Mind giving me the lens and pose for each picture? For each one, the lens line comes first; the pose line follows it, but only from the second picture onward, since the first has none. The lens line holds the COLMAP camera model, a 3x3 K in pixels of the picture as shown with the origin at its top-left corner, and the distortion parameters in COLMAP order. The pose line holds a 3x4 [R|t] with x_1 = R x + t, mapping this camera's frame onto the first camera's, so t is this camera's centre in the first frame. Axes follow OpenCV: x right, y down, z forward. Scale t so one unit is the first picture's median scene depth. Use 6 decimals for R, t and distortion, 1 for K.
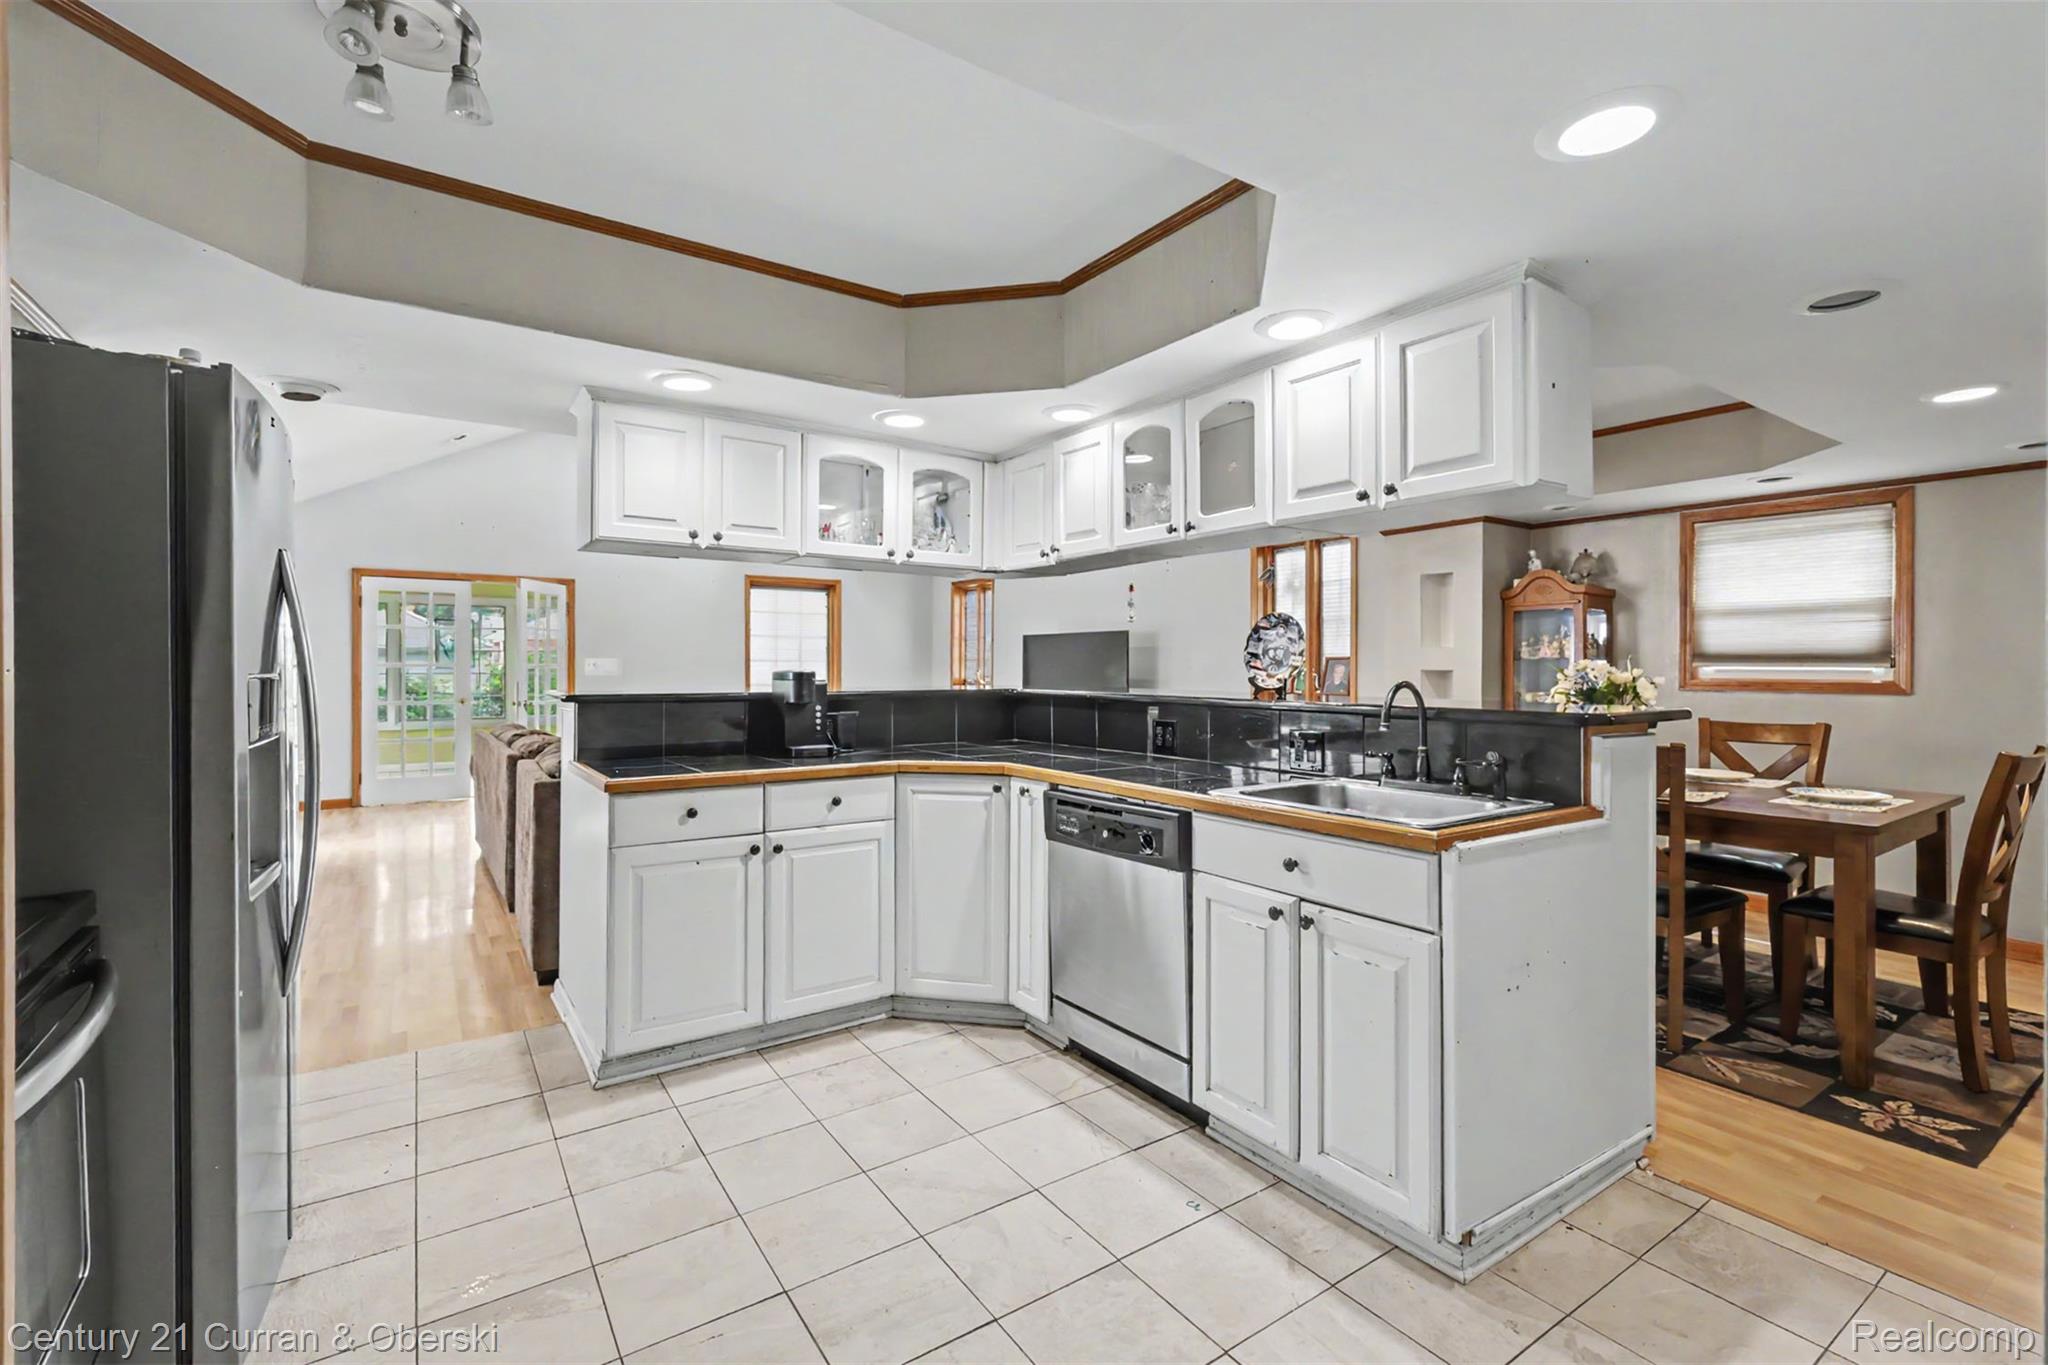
lens RADIAL K [[900.5, 0, 1026.3], [0, 900.5, 669.5], [0, 0, 1]] dist [0.000871, 0.000632]
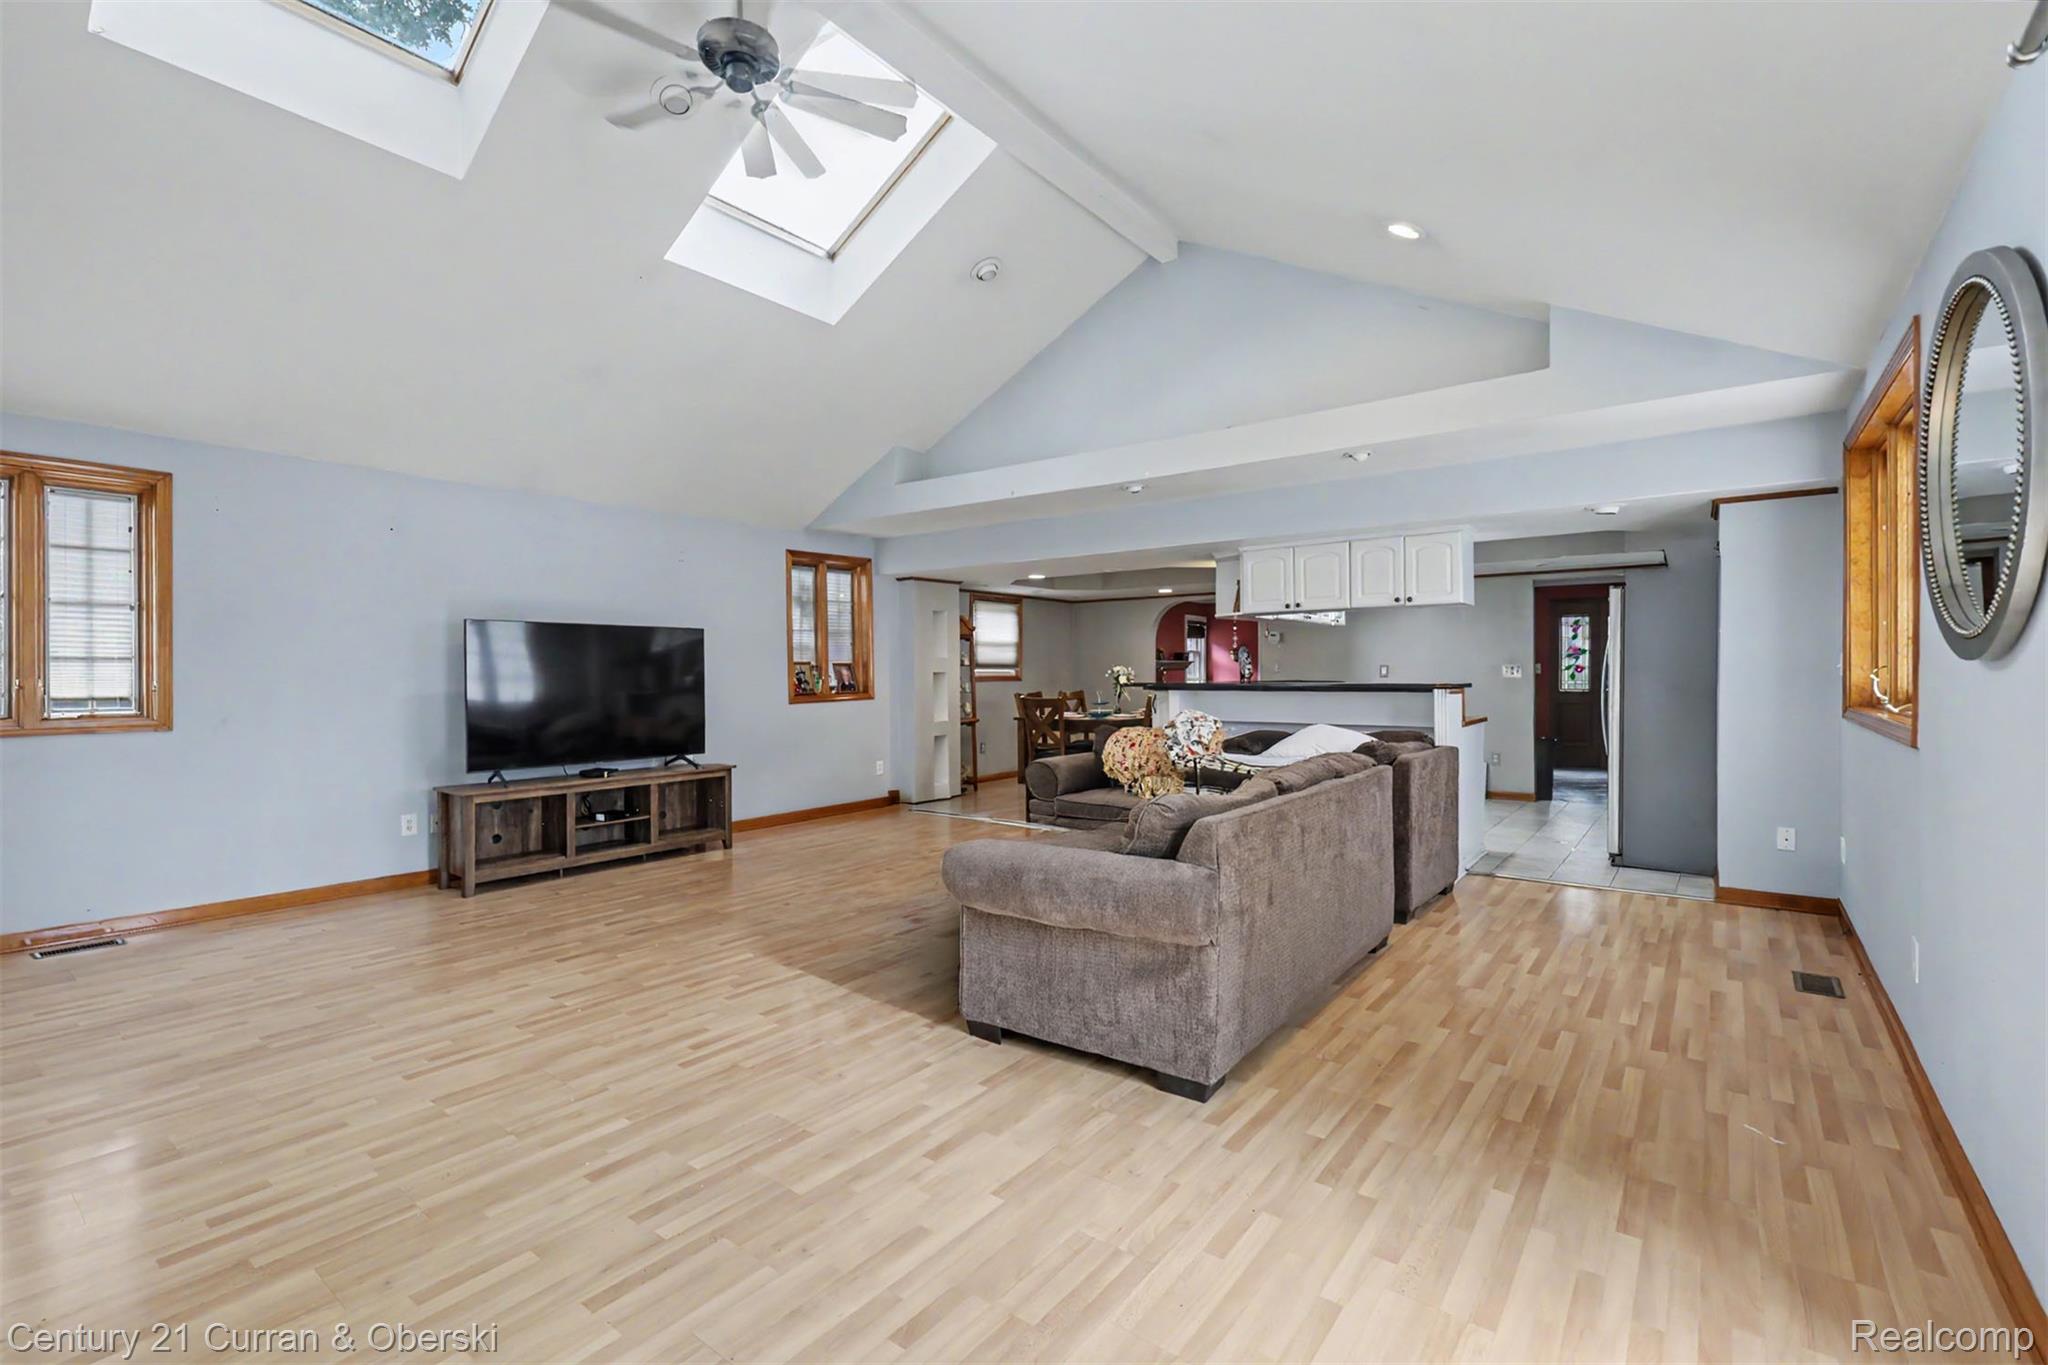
lens RADIAL K [[916.5, 0, 1024.2], [0, 916.5, 685.5], [0, 0, 1]] dist [0.001954, 0.000024]
pose [[-0.316219, -0.014963, 0.948568, -1.961481], [0.011488, 0.999742, 0.019600, -0.011857], [-0.948617, 0.017095, -0.315966, 2.419174]]
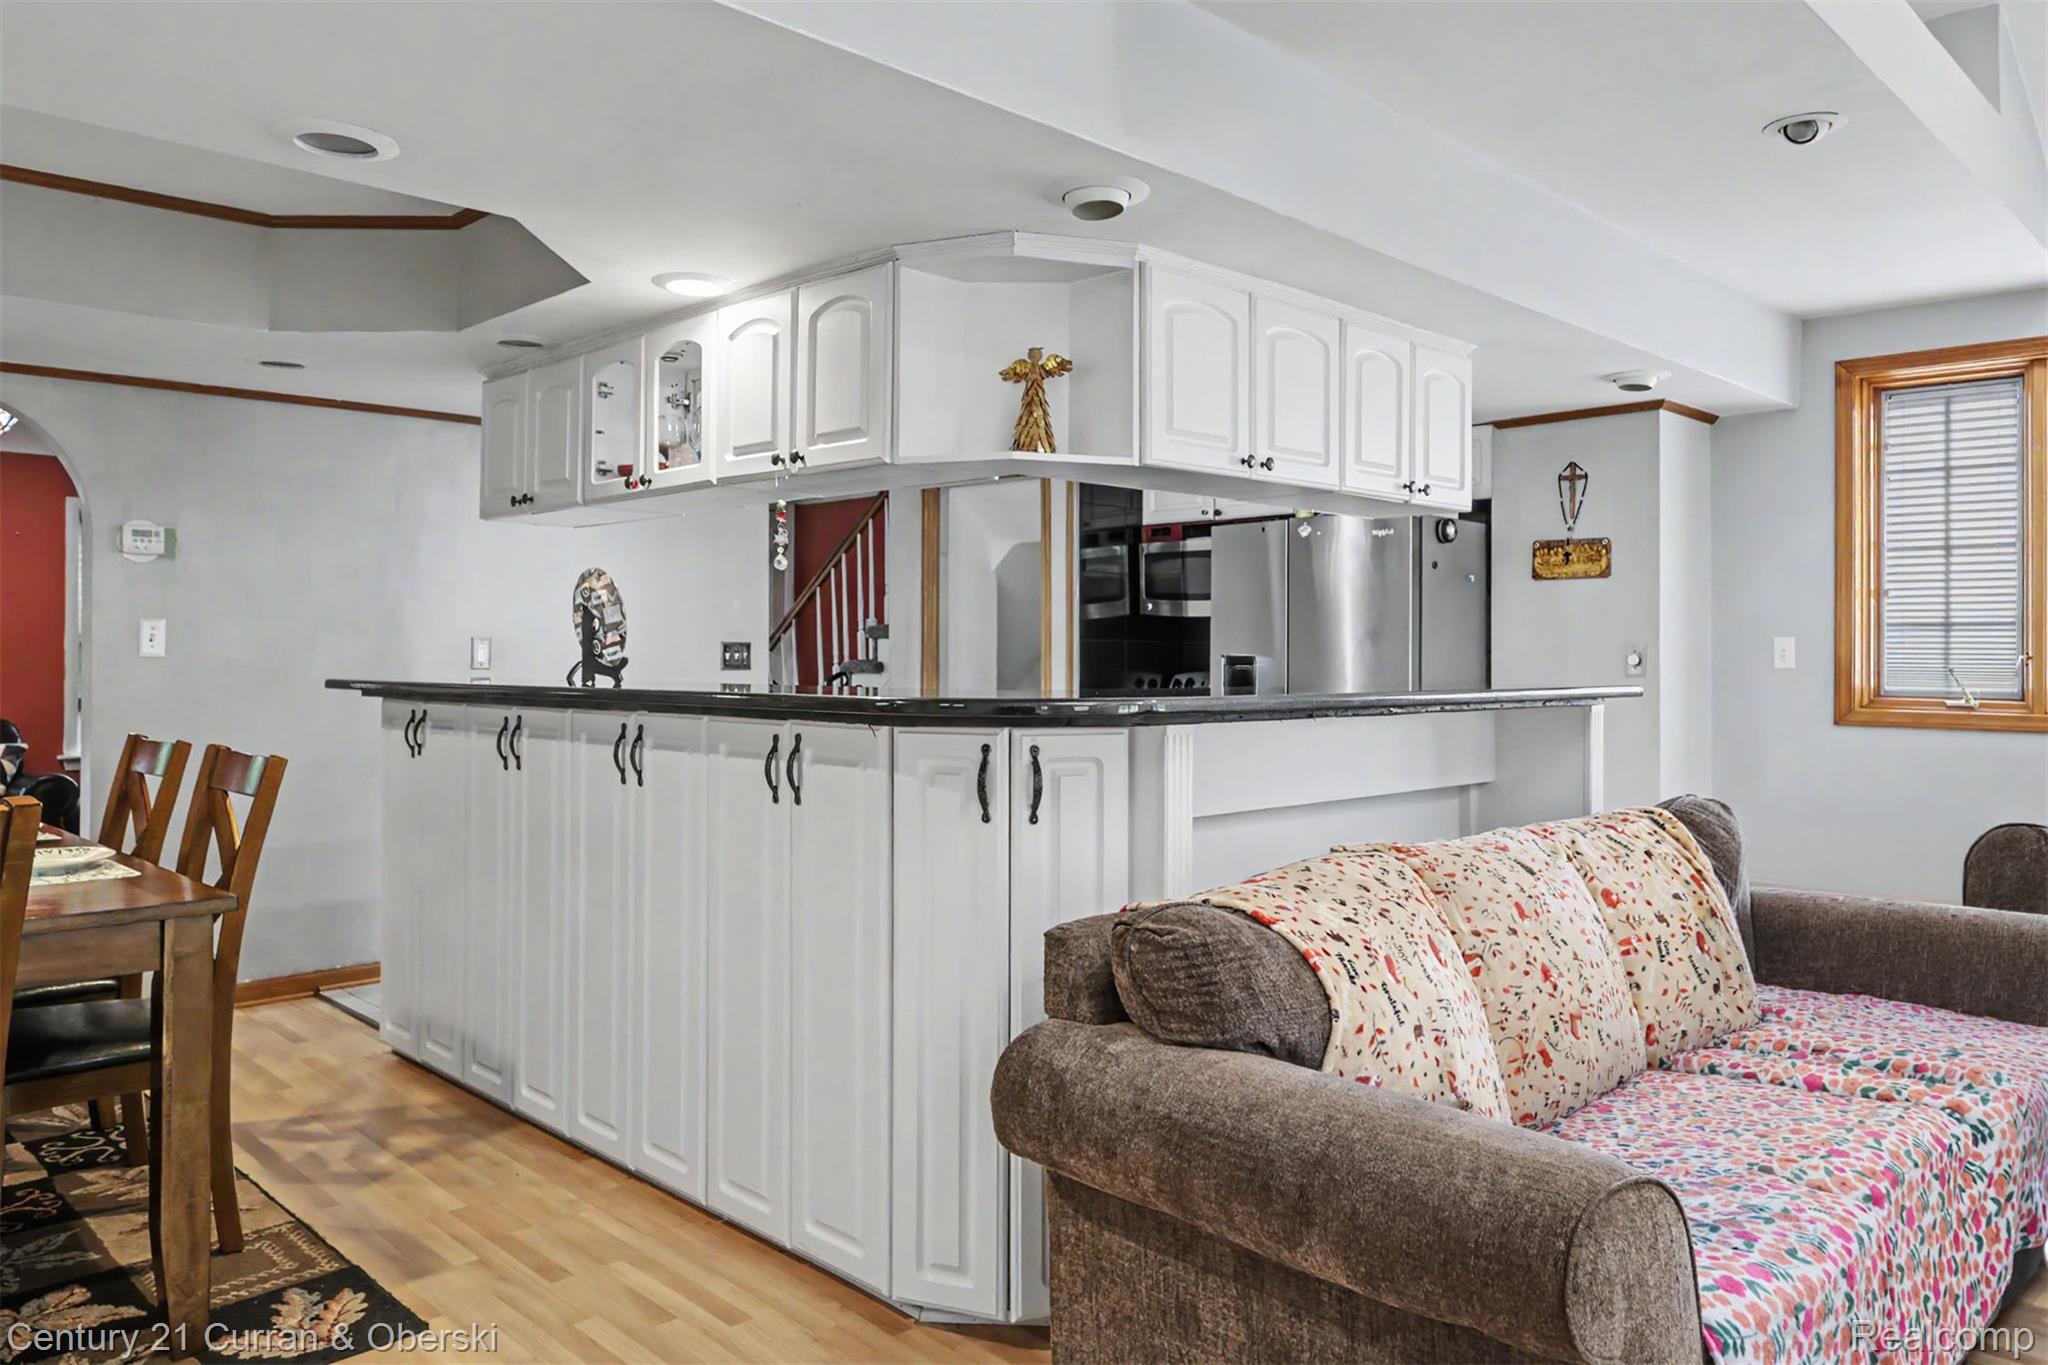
lens RADIAL K [[1426.9, 0, 1030.5], [0, 1426.9, 638.3], [0, 0, 1]] dist [-0.000621, 0.004627]
pose [[-0.983499, -0.011178, -0.180570, 0.141879], [-0.009867, 0.999918, -0.008159, 0.001111], [0.180647, -0.006242, -0.983528, 2.245190]]
